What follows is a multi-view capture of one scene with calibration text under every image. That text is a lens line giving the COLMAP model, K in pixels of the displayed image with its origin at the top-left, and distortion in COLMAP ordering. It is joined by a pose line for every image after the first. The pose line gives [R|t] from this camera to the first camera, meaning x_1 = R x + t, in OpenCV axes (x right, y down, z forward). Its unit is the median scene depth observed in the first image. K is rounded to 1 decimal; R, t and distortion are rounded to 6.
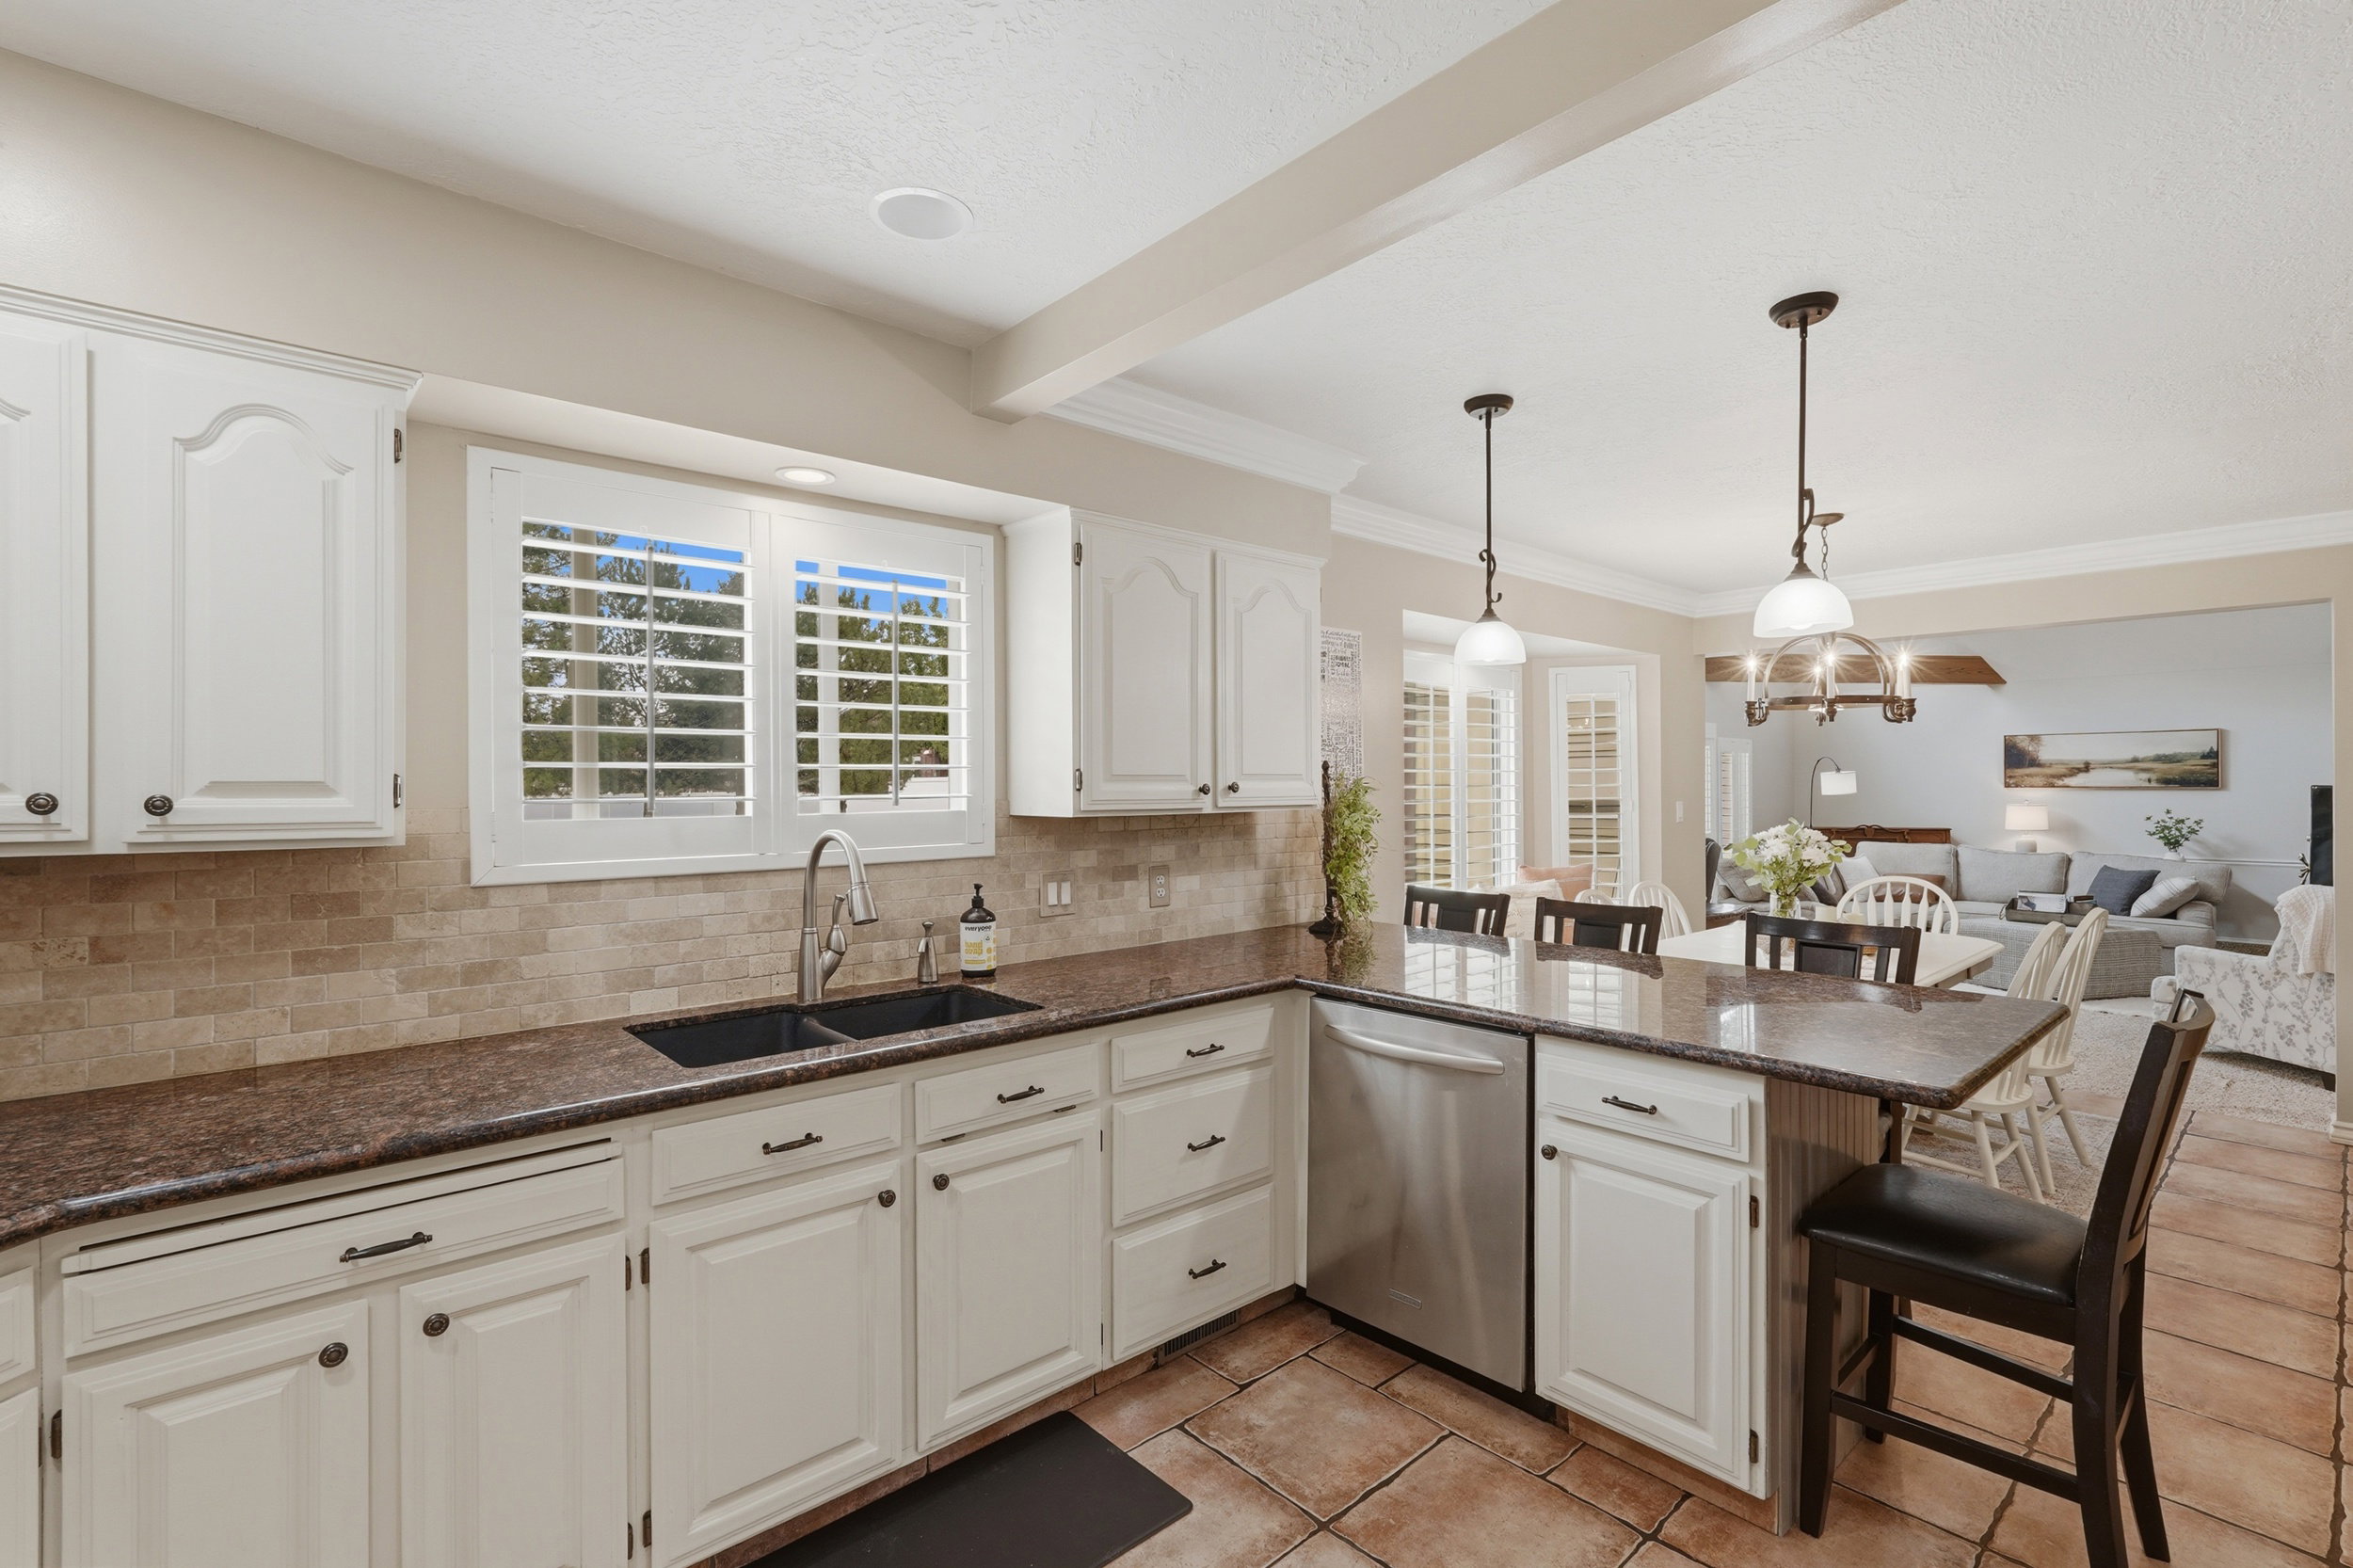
lens RADIAL K [[1055.9, 0, 1176.5], [0, 1055.9, 784.0], [0, 0, 1]] dist [0.000100, 0.000529]
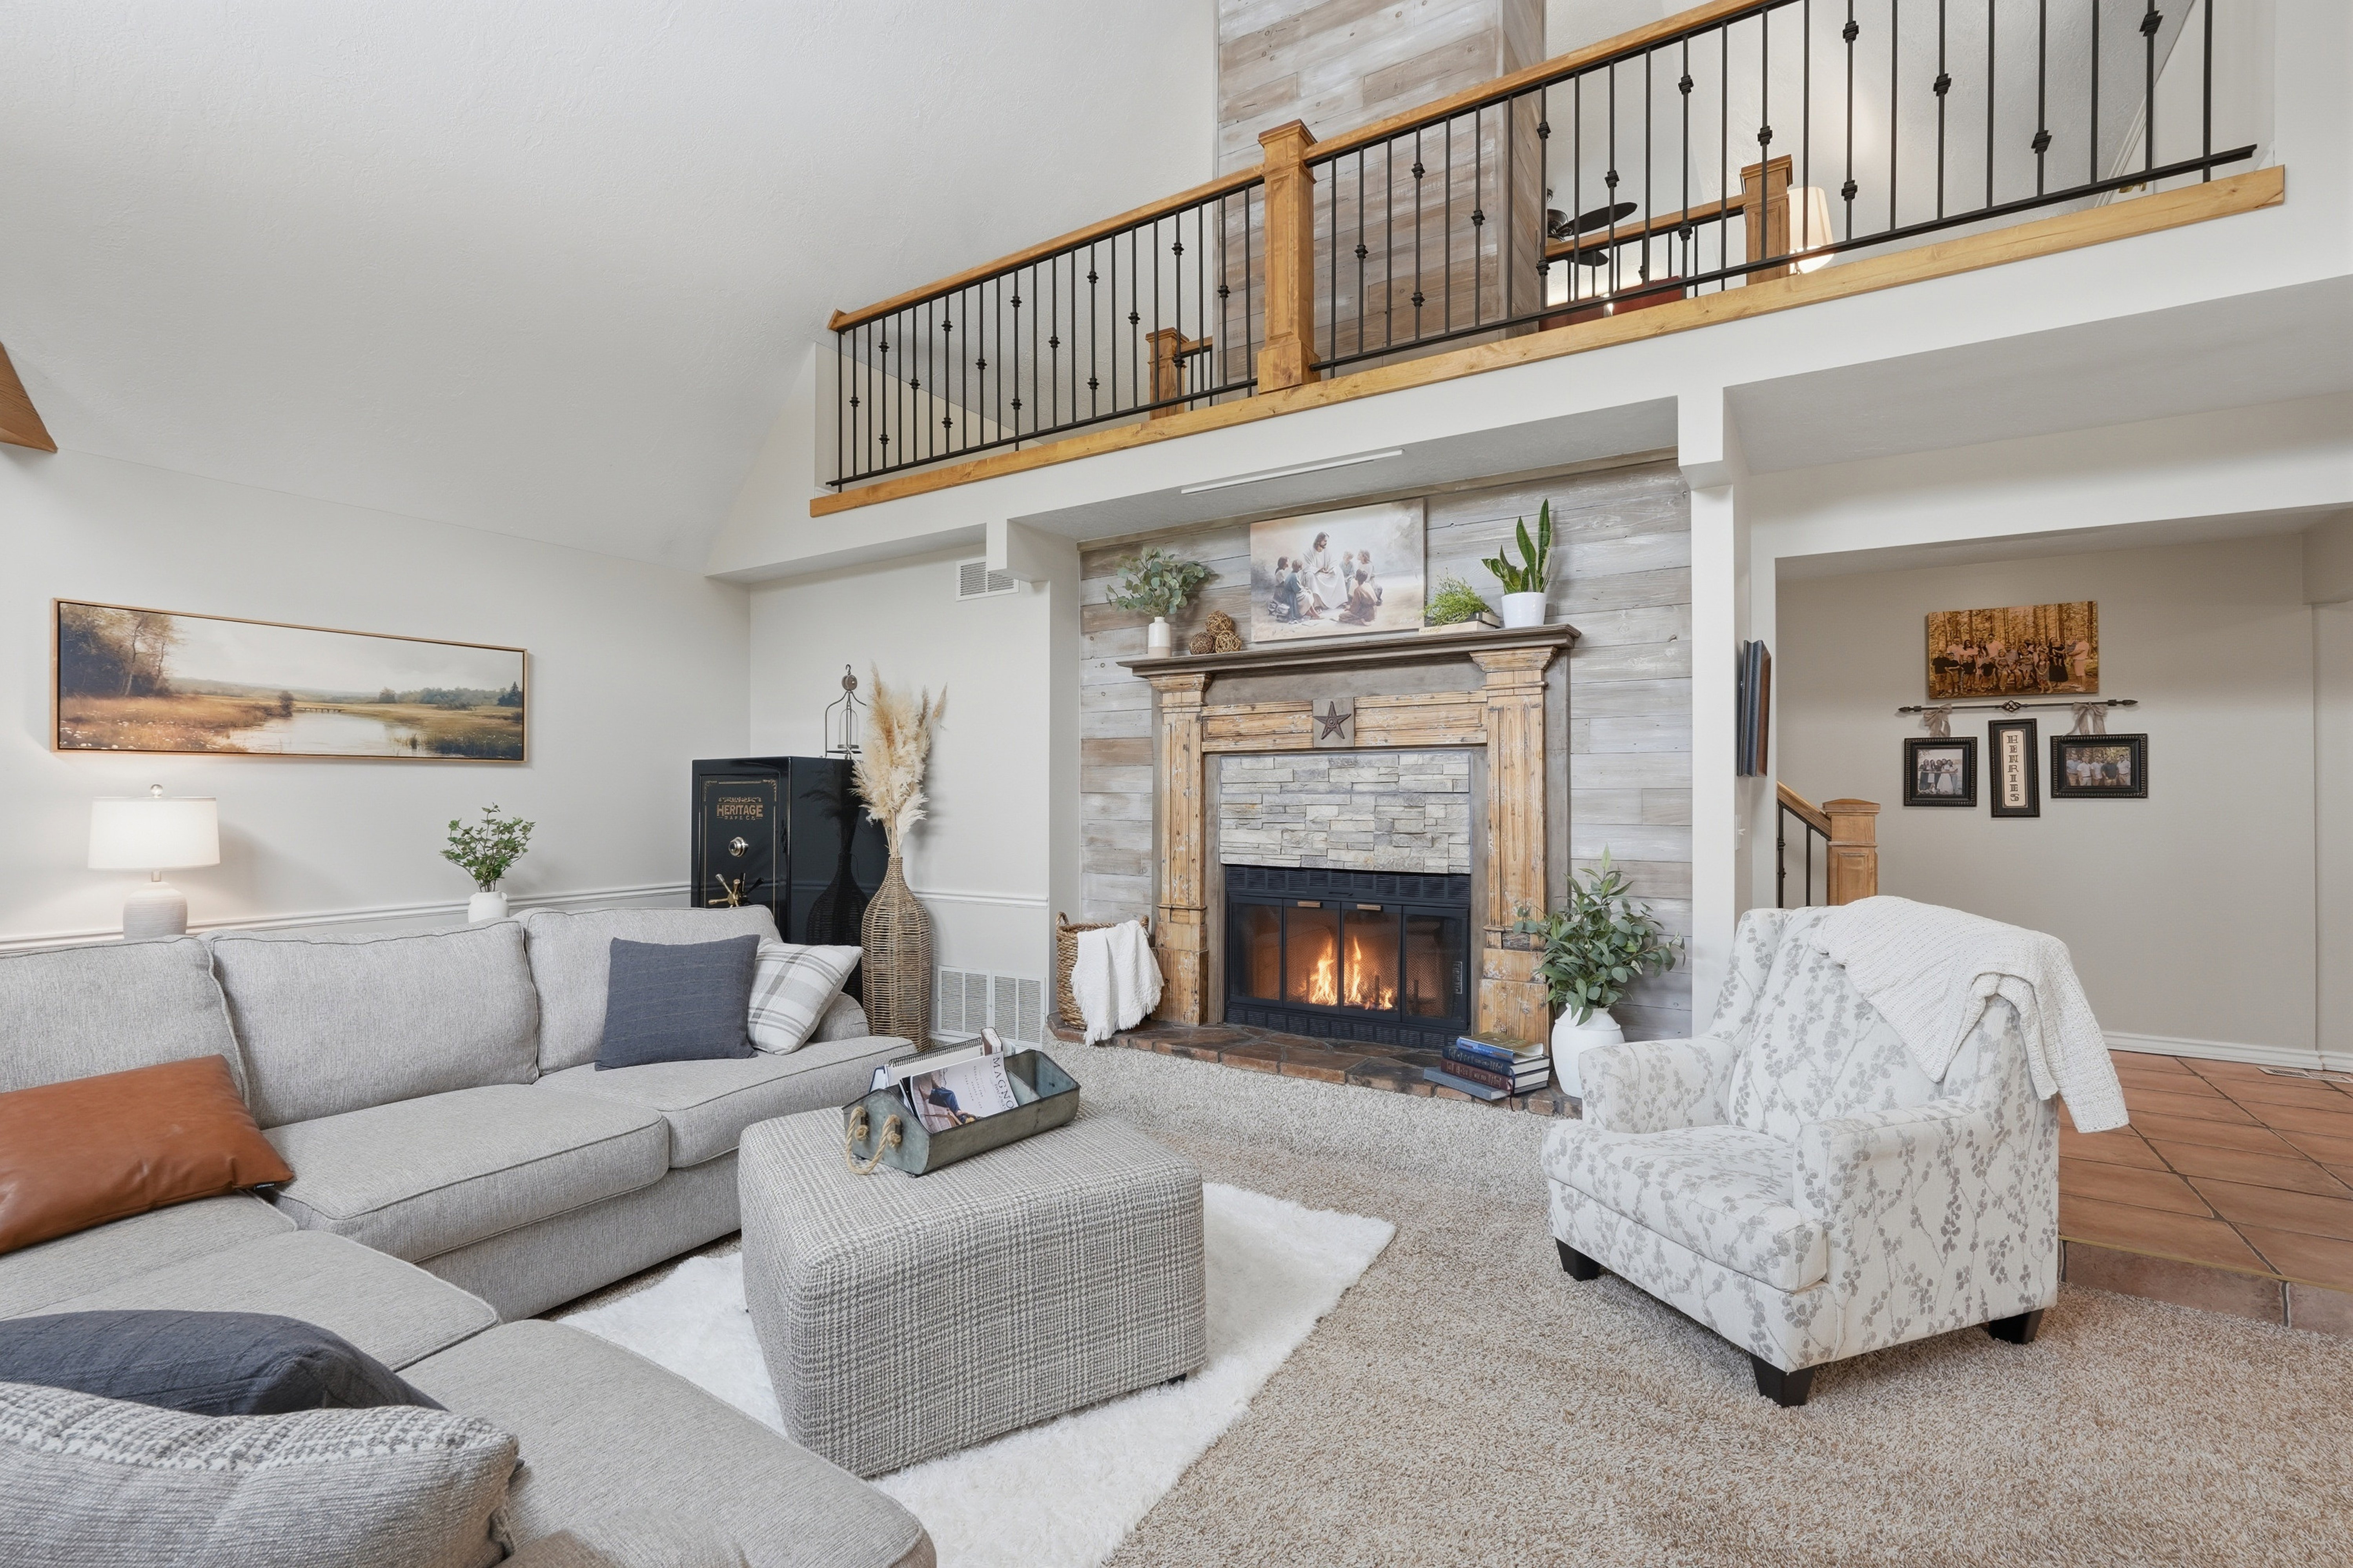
lens RADIAL K [[1055.8, 0, 1176.5], [0, 1055.8, 784.0], [0, 0, 1]] dist [0.000100, 0.000529]
pose [[-0.271080, 0.011958, 0.962482, 0.392906], [0.000253, 0.999924, -0.012352, 0.020727], [-0.962557, -0.003105, -0.271063, 0.824552]]
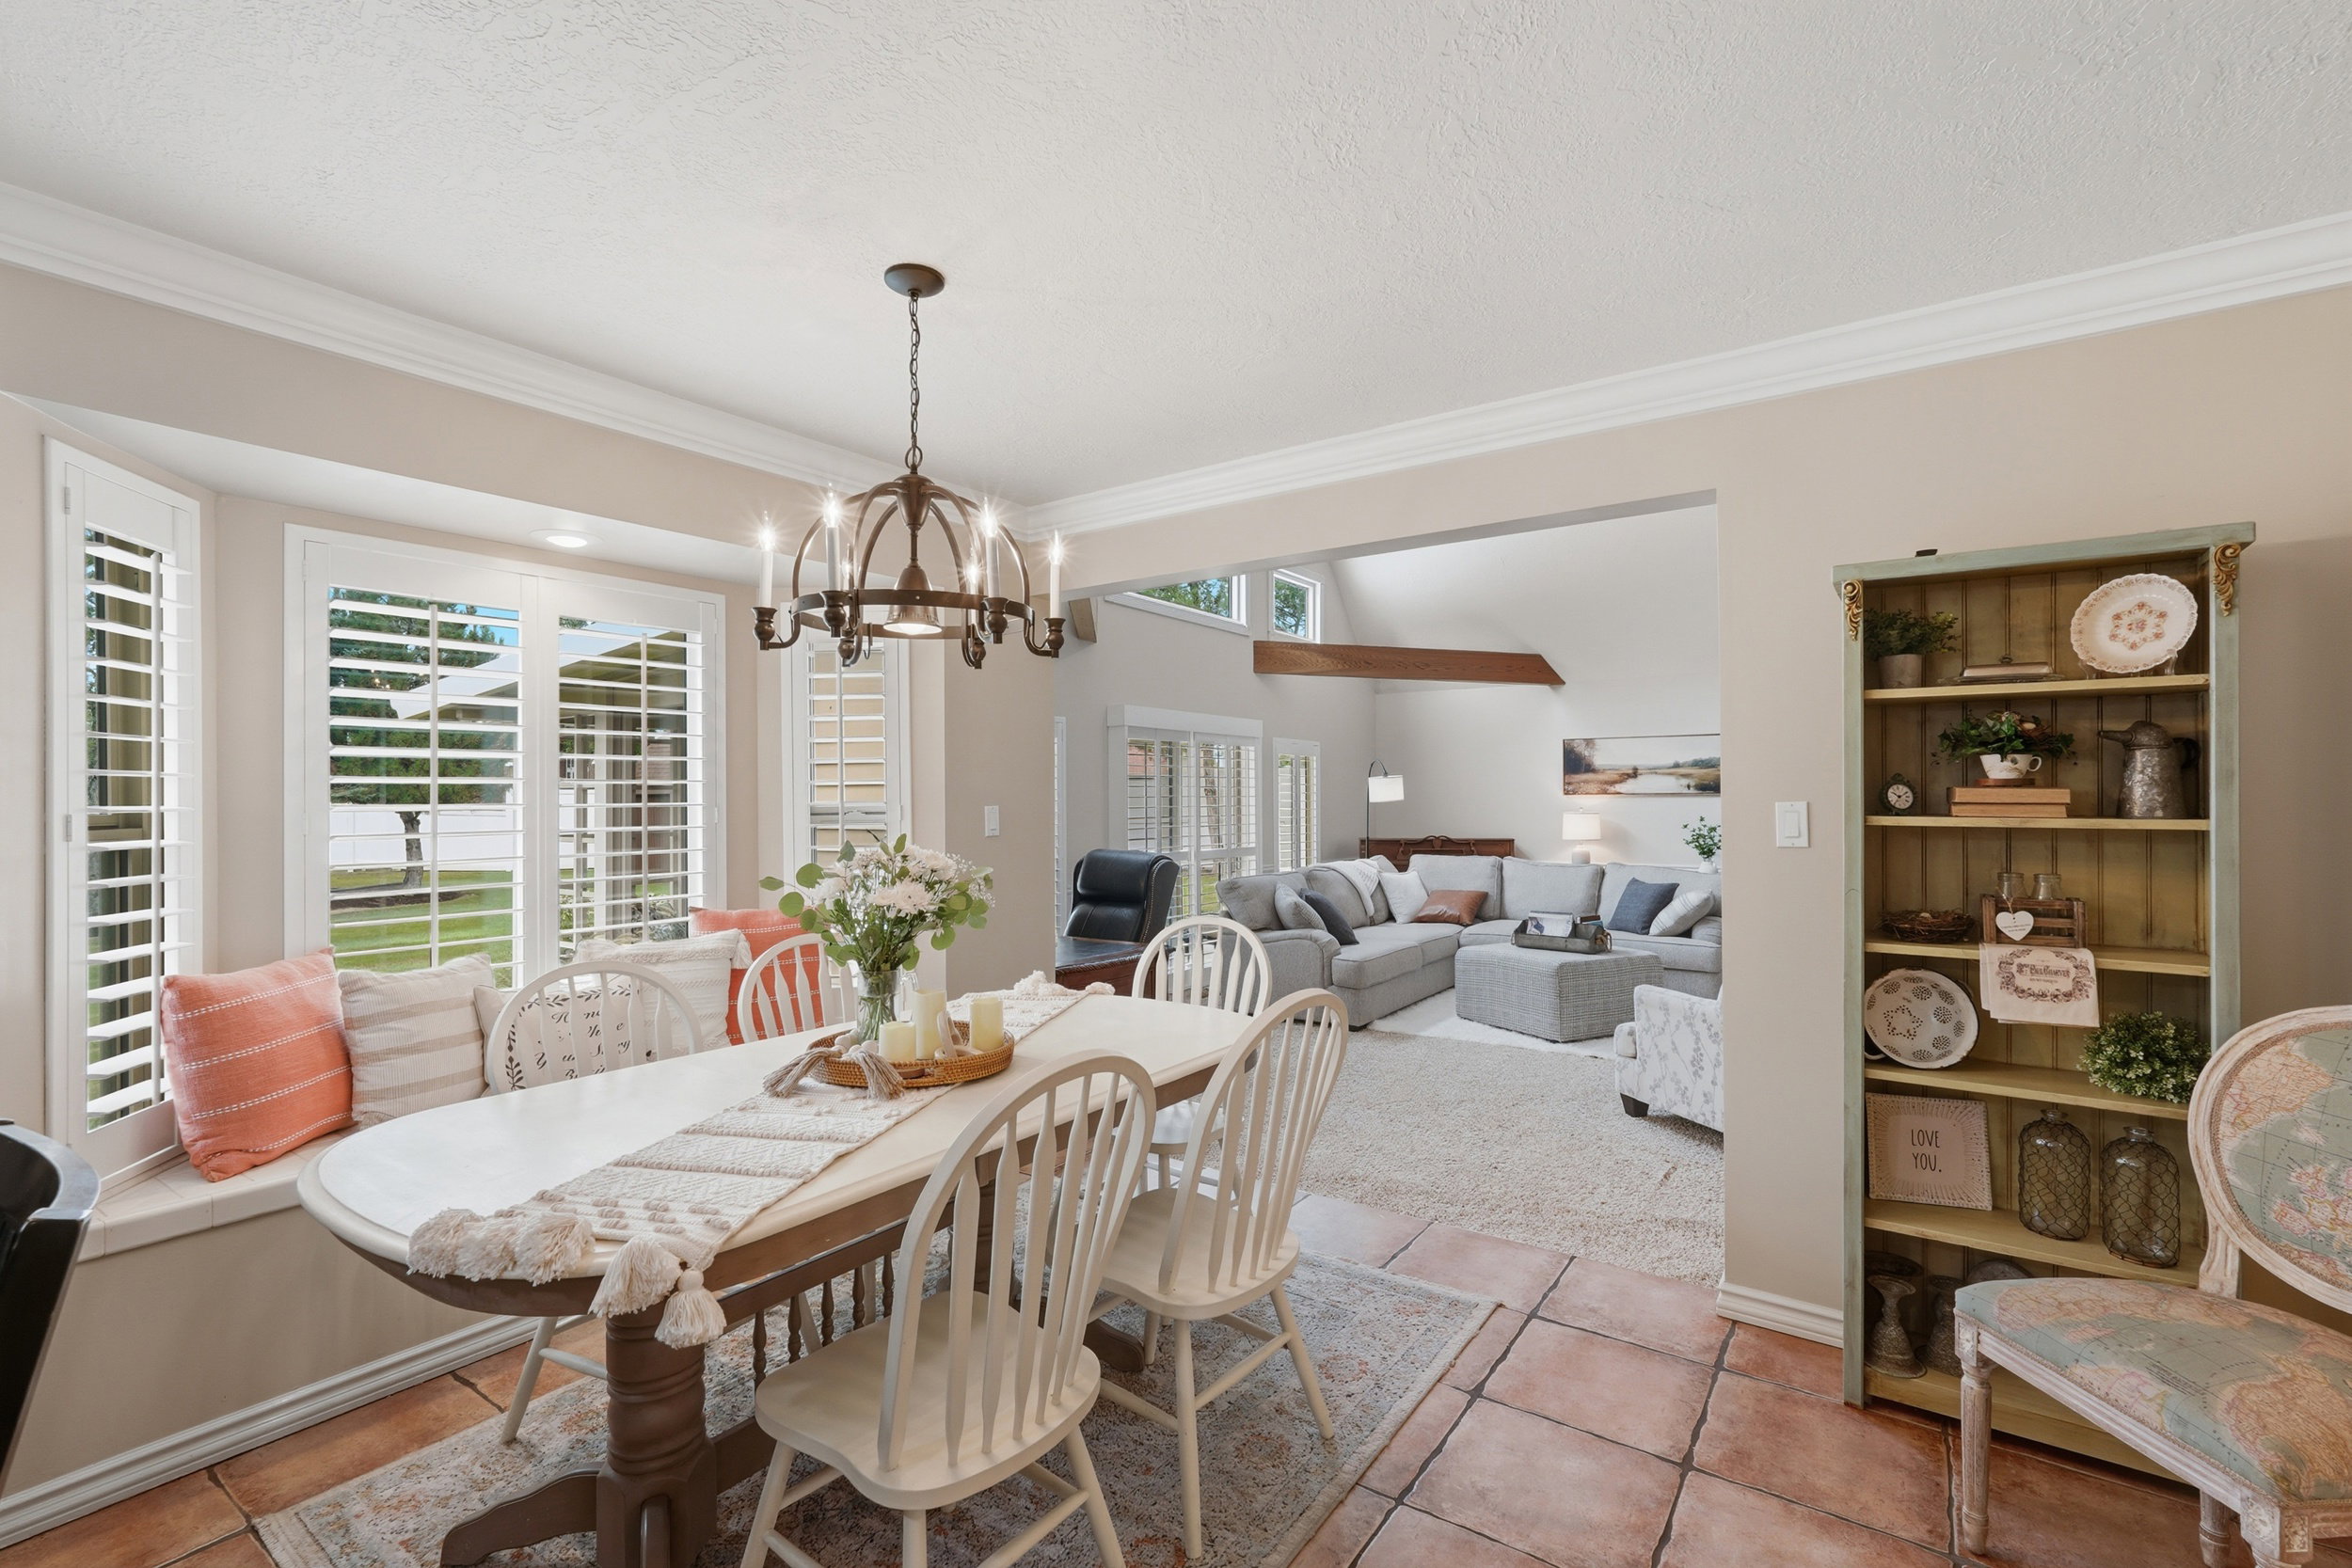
lens RADIAL K [[1055.4, 0, 1176.0], [0, 1055.4, 784.0], [0, 0, 1]] dist [0.000100, 0.000529]
pose [[0.973390, 0.001113, 0.229151, 0.257477], [0.002002, 0.999909, -0.013359, 0.006264], [-0.229145, 0.013463, 0.973299, 0.181511]]
